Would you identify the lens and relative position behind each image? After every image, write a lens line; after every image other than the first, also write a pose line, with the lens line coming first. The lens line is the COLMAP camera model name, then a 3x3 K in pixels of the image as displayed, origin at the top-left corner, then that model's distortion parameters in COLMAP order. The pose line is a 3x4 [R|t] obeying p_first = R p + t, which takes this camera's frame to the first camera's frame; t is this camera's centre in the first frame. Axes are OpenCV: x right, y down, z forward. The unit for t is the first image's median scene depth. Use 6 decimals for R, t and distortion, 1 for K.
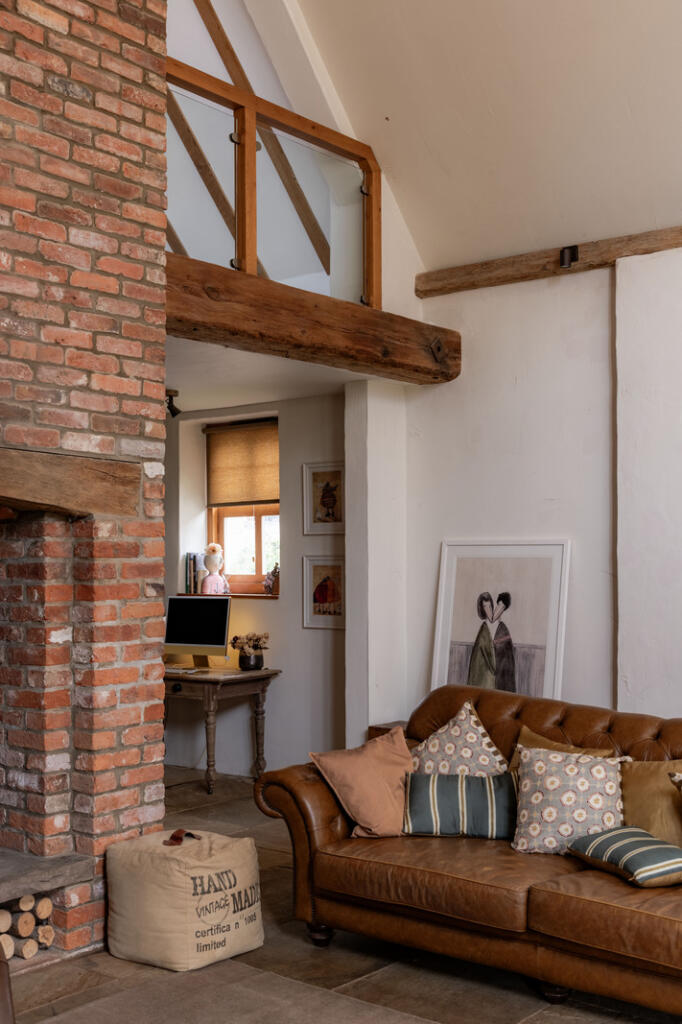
lens RADIAL K [[1182.3, 0, 343.3], [0, 1182.3, 521.8], [0, 0, 1]] dist [0.010532, 0.000000]
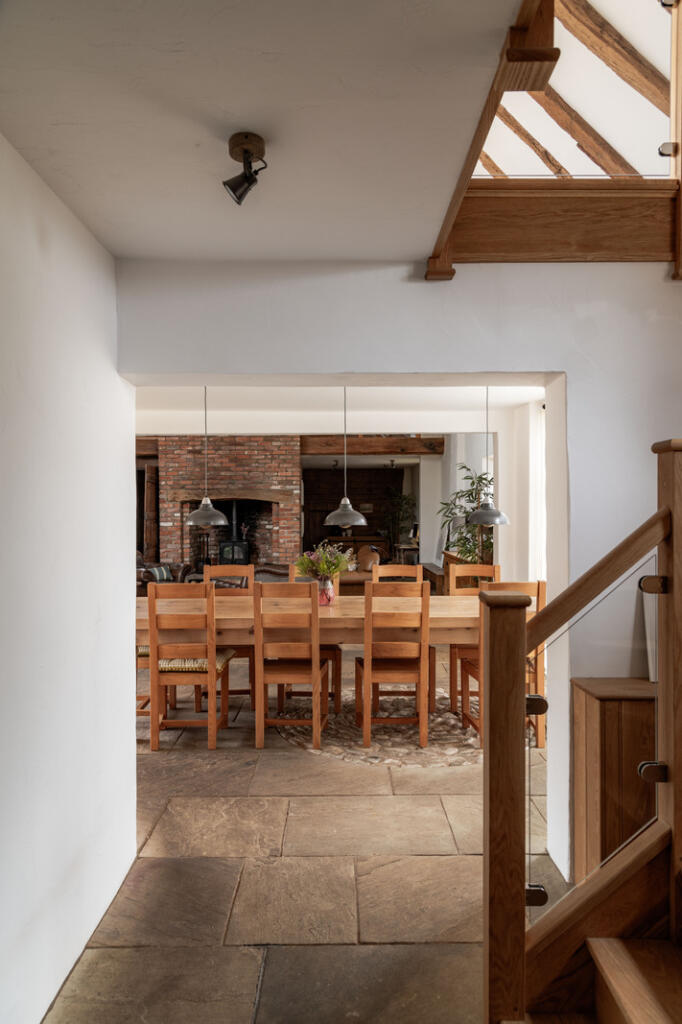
lens RADIAL K [[702.6, 0, 344.9], [0, 702.6, 521.5], [0, 0, 1]] dist [0.018433, -0.009131]
pose [[0.635204, 0.019228, -0.772105, 2.100435], [0.023700, 0.998734, 0.044370, -0.047551], [0.771980, -0.046483, 0.633945, -0.569779]]
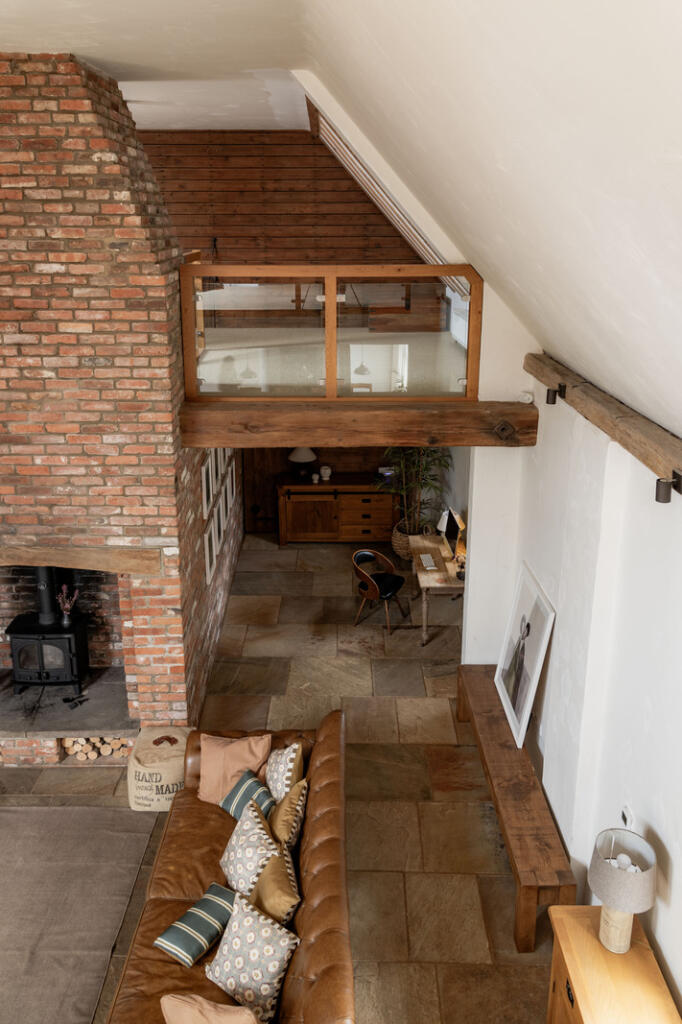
lens RADIAL K [[776.5, 0, 344.7], [0, 776.5, 416.3], [0, 0, 1]] dist [0.020608, -0.015150]
pose [[0.624787, 0.201760, -0.754277, 0.911181], [0.019779, 0.961637, 0.273610, -0.594303], [0.780545, -0.185867, 0.596828, 0.558734]]
